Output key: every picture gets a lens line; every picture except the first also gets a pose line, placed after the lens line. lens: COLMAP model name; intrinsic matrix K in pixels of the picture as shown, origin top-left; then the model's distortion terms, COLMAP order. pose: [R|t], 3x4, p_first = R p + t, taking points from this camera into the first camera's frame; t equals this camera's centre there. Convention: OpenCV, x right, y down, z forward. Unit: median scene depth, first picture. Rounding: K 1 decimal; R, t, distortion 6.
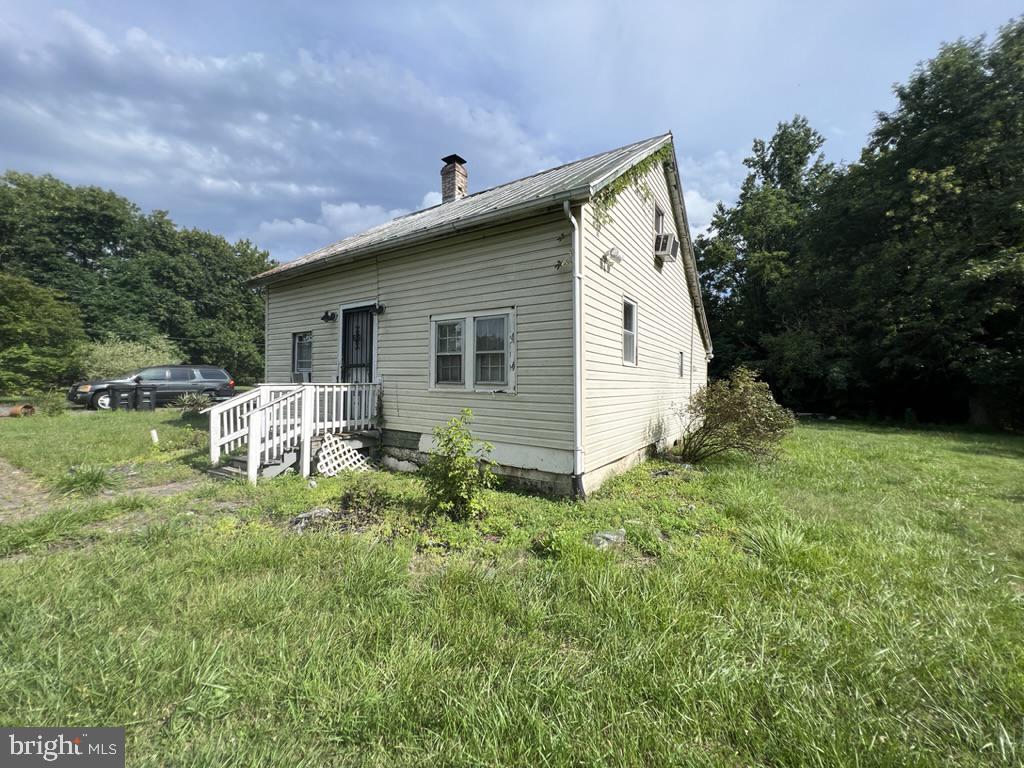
lens RADIAL K [[410.3, 0, 509.1], [0, 410.3, 377.6], [0, 0, 1]] dist [-0.005680, 0.001942]
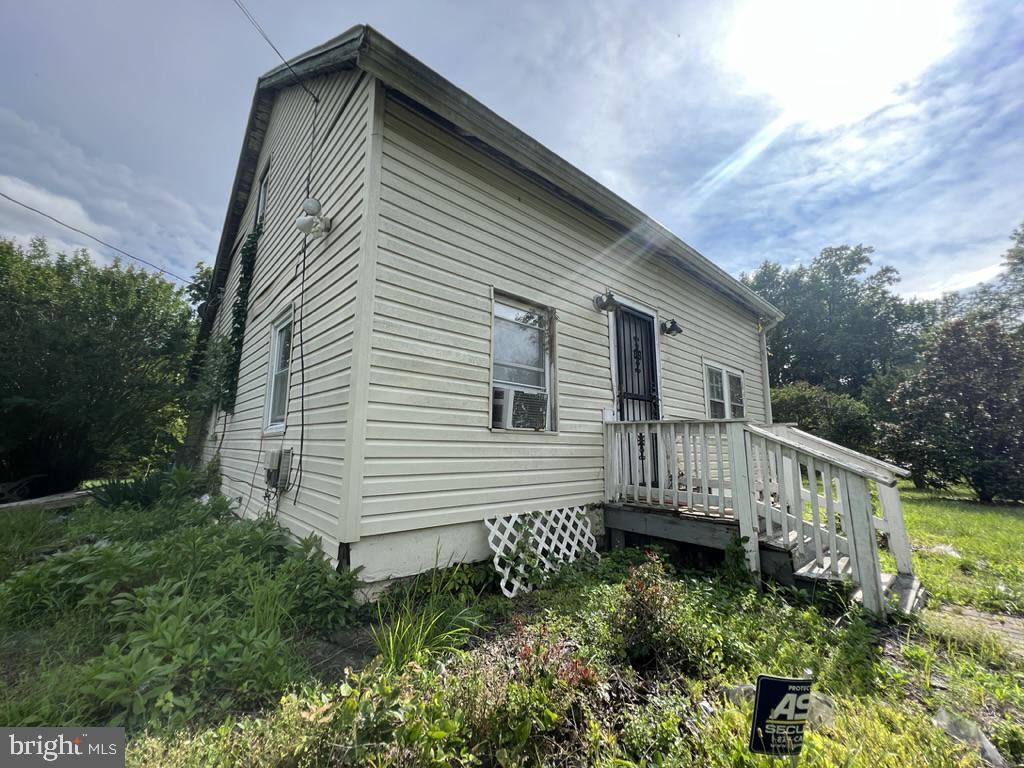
lens RADIAL K [[410.3, 0, 509.1], [0, 410.3, 377.6], [0, 0, 1]] dist [-0.005680, 0.001942]
pose [[0.251753, 0.151151, 0.955915, -1.129903], [-0.022206, 0.988370, -0.150435, 0.044482], [-0.967537, 0.016646, 0.252182, 1.129523]]
